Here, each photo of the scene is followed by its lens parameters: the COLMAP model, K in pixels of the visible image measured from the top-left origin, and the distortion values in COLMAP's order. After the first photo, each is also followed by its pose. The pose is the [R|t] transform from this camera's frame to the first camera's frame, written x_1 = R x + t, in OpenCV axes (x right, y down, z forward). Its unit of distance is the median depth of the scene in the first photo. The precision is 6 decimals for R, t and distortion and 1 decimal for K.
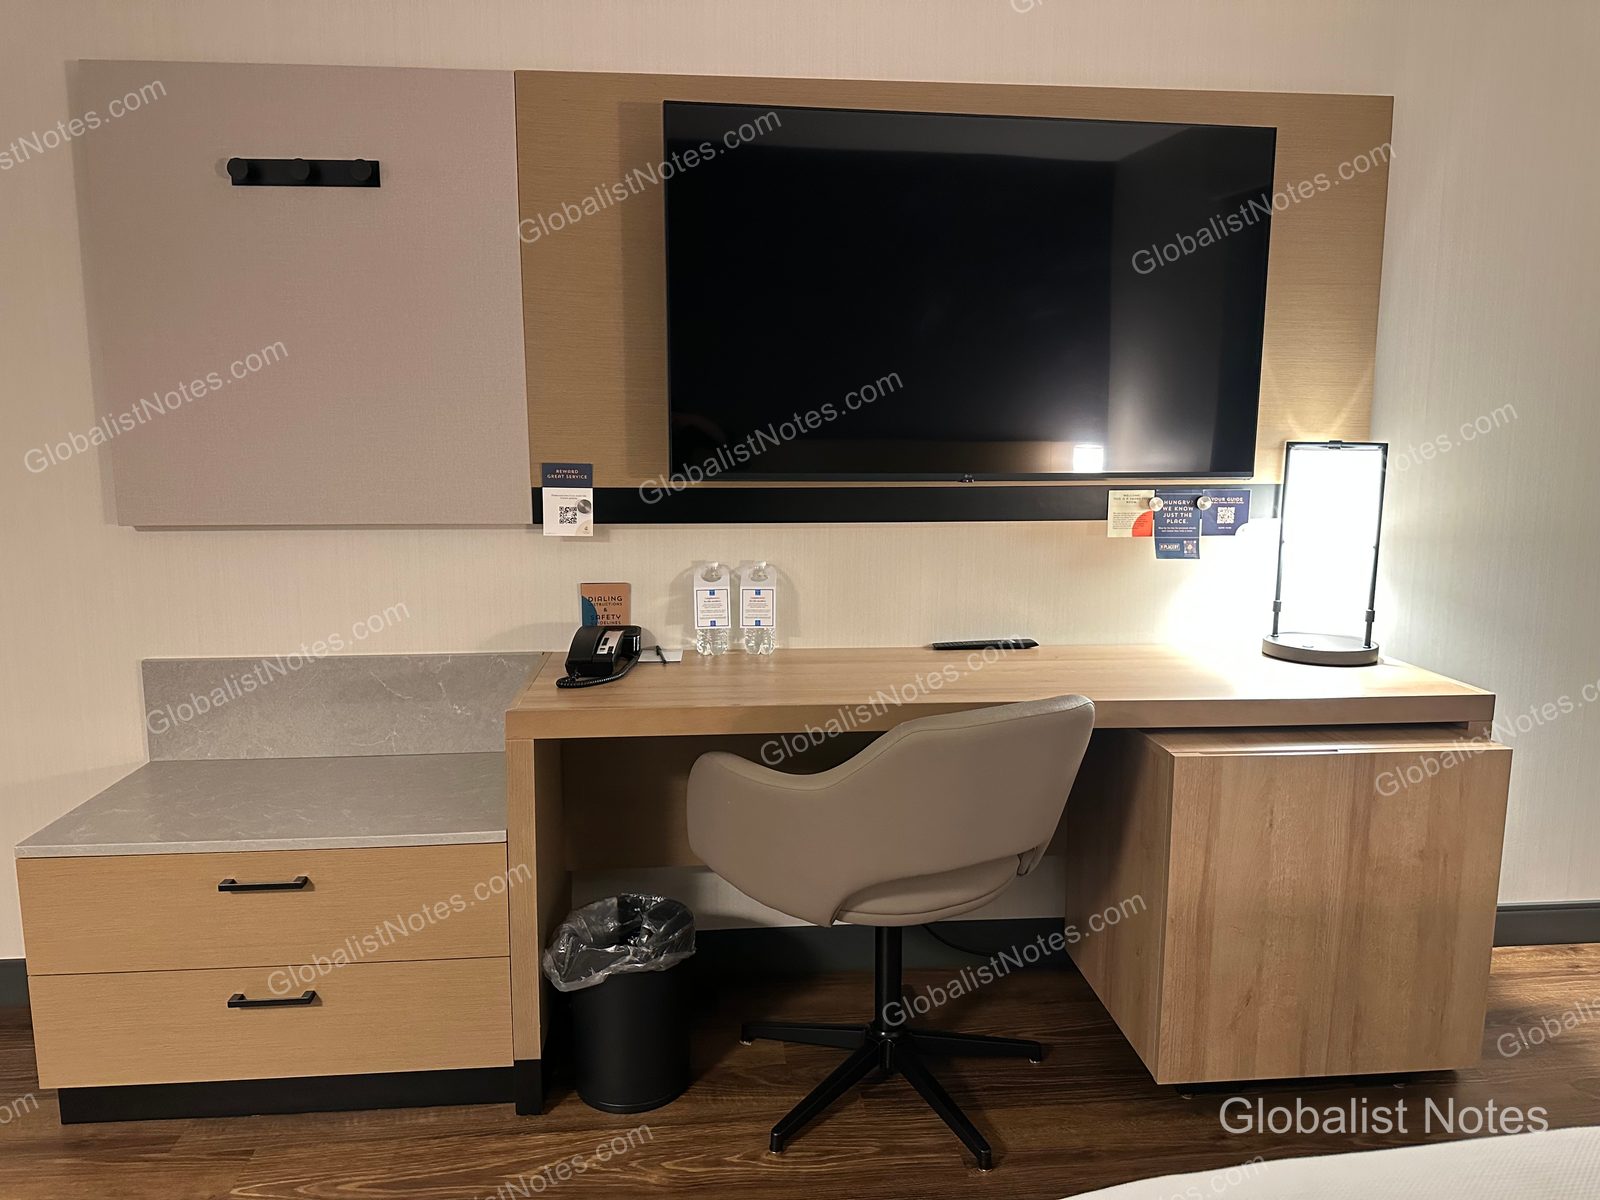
lens RADIAL K [[1137.9, 0, 800.0], [0, 1137.9, 600.0], [0, 0, 1]] dist [0.003288, -0.027365]
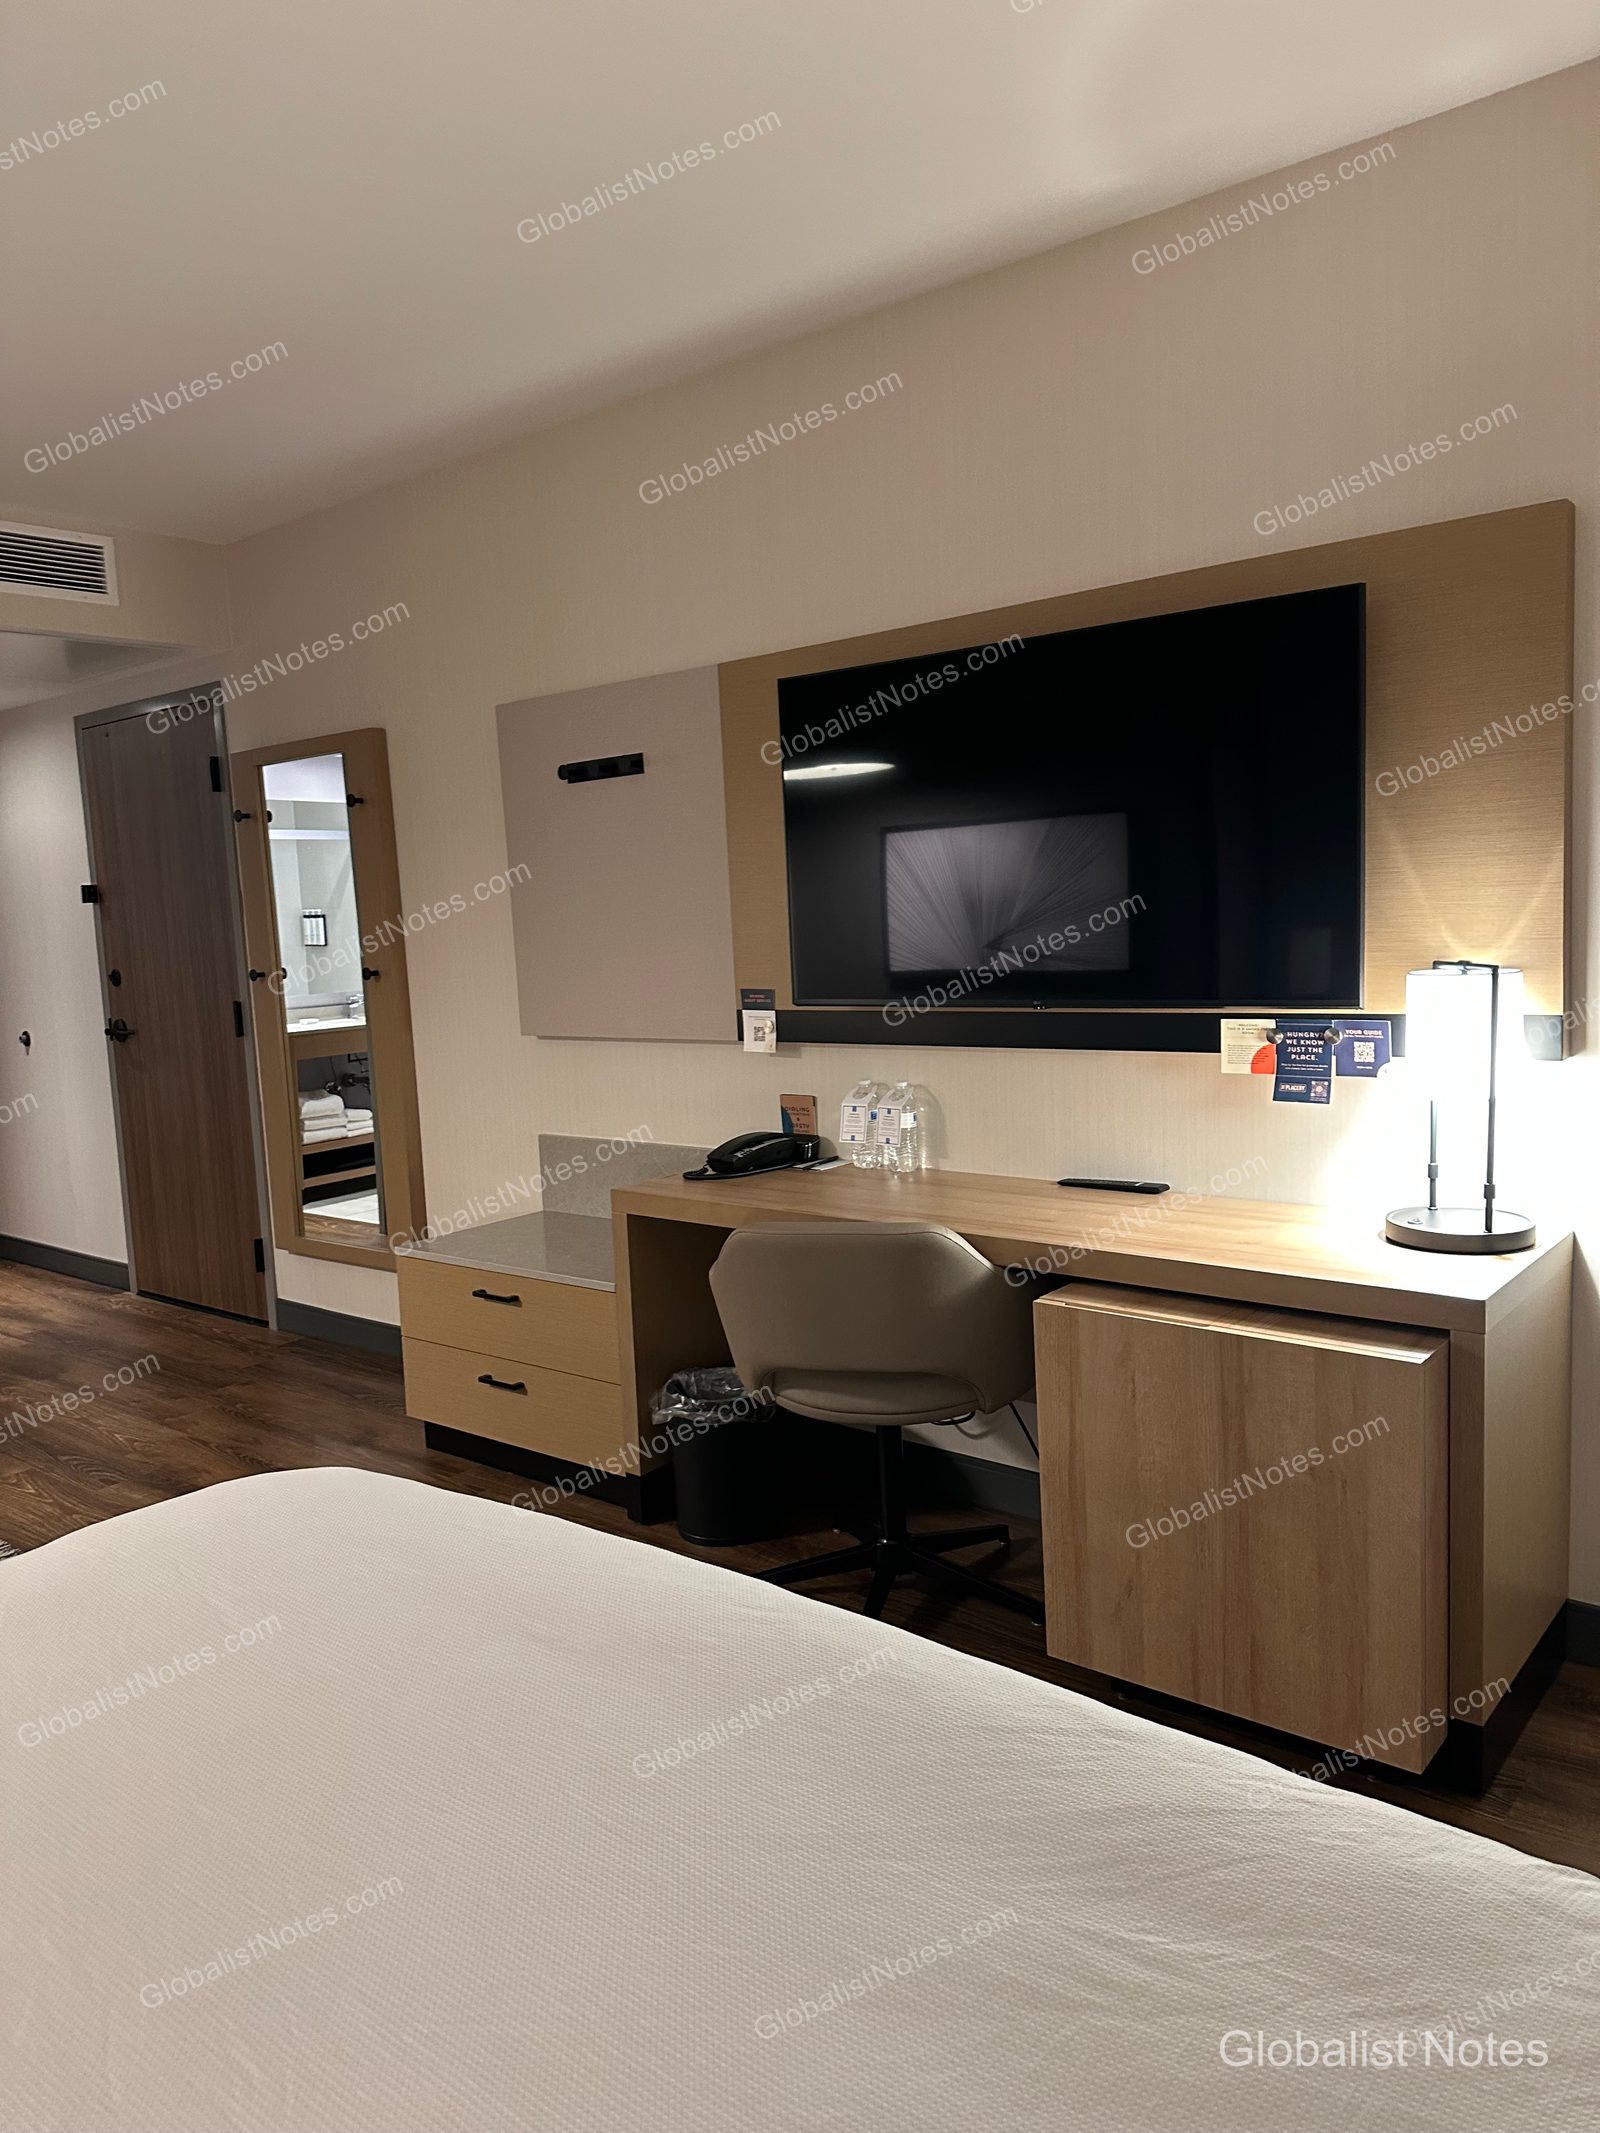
lens RADIAL K [[1517.0, 0, 805.7], [0, 1517.0, 1078.7], [0, 0, 1]] dist [0.003288, -0.027365]
pose [[0.701893, 0.043690, -0.710941, 0.905997], [-0.064162, 0.997937, -0.002018, -0.029262], [0.709387, 0.047032, 0.703249, -0.039815]]
